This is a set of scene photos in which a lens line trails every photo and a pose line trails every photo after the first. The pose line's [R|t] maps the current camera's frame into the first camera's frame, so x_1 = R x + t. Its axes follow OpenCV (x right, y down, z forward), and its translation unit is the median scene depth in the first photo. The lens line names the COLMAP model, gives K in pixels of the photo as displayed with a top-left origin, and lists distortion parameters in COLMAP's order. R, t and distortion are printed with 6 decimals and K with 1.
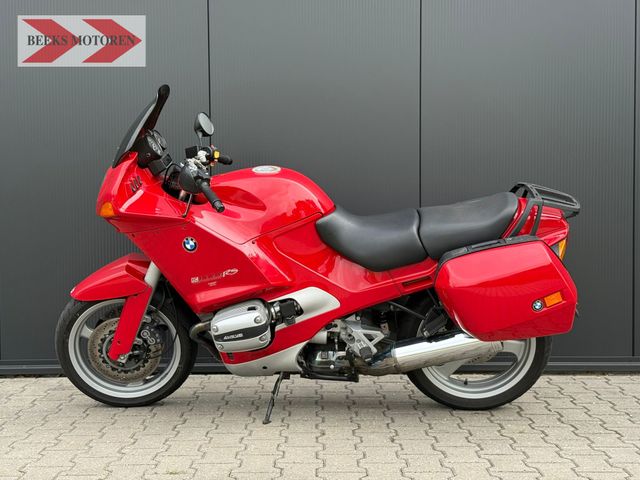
lens RADIAL K [[897.9, 0, 320.0], [0, 897.9, 240.0], [0, 0, 1]] dist [0.149156, 0.019219]
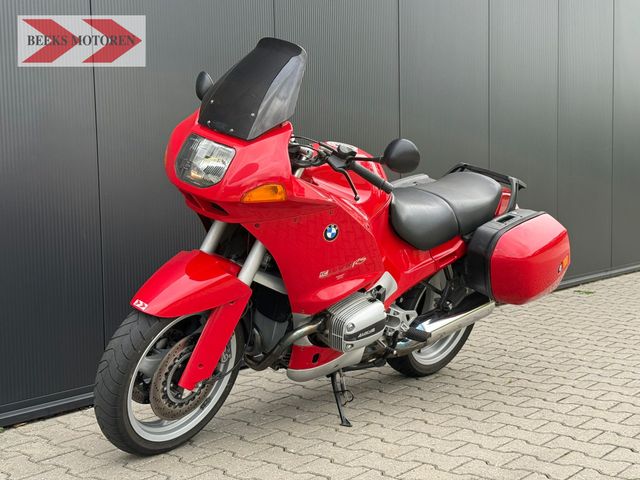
lens RADIAL K [[885.7, 0, 320.0], [0, 885.7, 240.0], [0, 0, 1]] dist [0.073019, -0.030122]
pose [[0.632648, -0.057679, 0.772289, -0.757773], [0.042439, 0.998306, 0.039794, -0.020585], [-0.773276, 0.007600, 0.634024, 0.451891]]
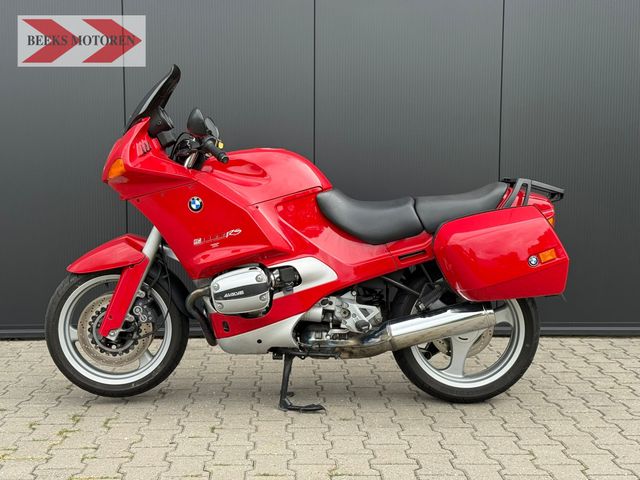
lens RADIAL K [[897.9, 0, 320.0], [0, 897.9, 240.0], [0, 0, 1]] dist [0.149156, 0.019219]
pose [[0.996367, 0.040597, 0.074859, -0.074251], [-0.022126, 0.972276, -0.232786, 0.265337], [-0.082234, 0.230284, 0.969643, 0.004250]]
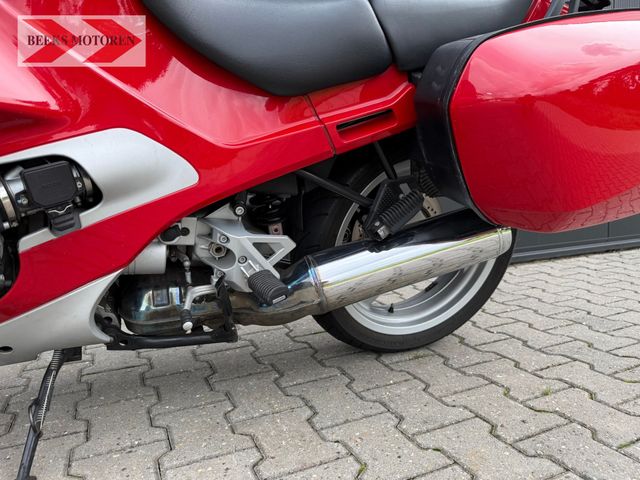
lens RADIAL K [[452.0, 0, 320.0], [0, 452.0, 240.0], [0, 0, 1]] dist [0.043708, -0.077727]
pose [[0.909897, -0.071255, 0.408669, -0.014384], [0.043481, 0.996093, 0.076868, 0.086177], [-0.412549, -0.052173, 0.909440, 0.773973]]
